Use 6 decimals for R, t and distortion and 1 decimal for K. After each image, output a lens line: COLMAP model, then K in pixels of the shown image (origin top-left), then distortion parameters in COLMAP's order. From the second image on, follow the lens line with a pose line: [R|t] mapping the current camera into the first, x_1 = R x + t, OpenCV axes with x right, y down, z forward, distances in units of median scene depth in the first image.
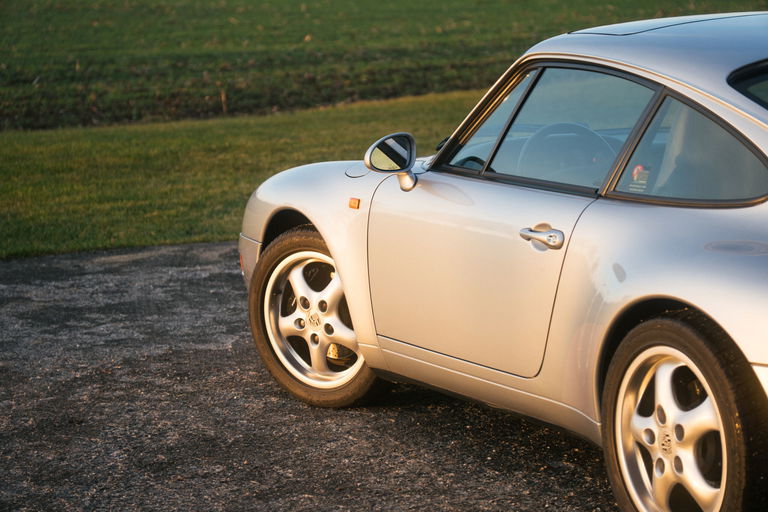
lens RADIAL K [[2285.4, 0, 383.5], [0, 2285.4, 256.7], [0, 0, 1]] dist [1.225723, 0.000000]
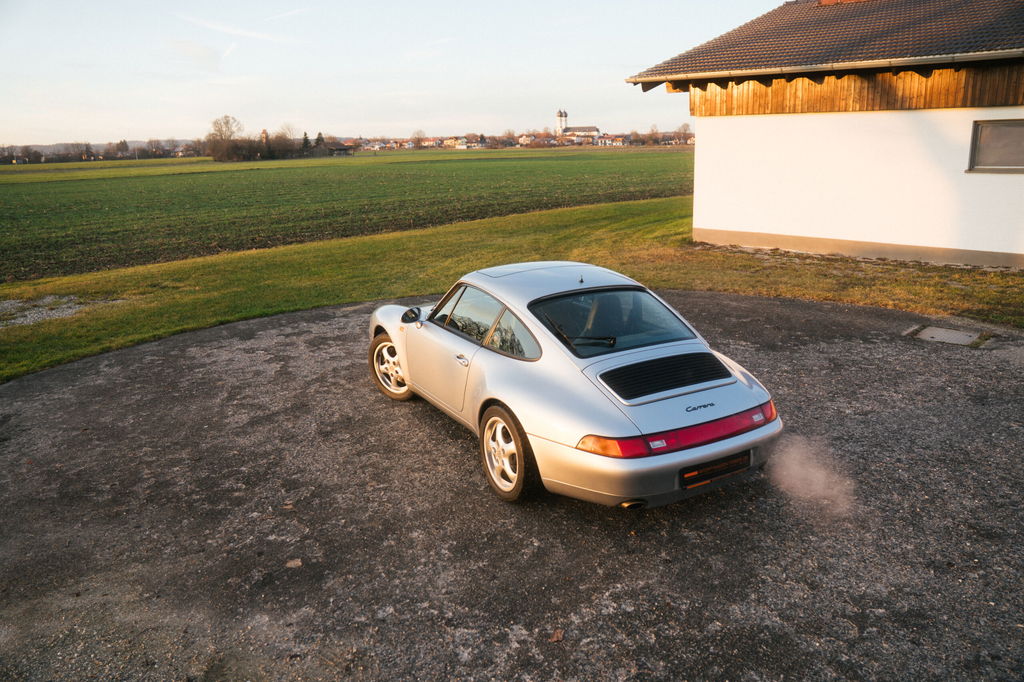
lens RADIAL K [[759.9, 0, 516.0], [0, 759.9, 342.8], [0, 0, 1]] dist [-0.090779, -0.001408]
pose [[0.999918, -0.005104, 0.011727, 0.100402], [0.003333, 0.989223, 0.146381, -0.125488], [-0.012348, -0.146330, 0.989159, 0.152490]]
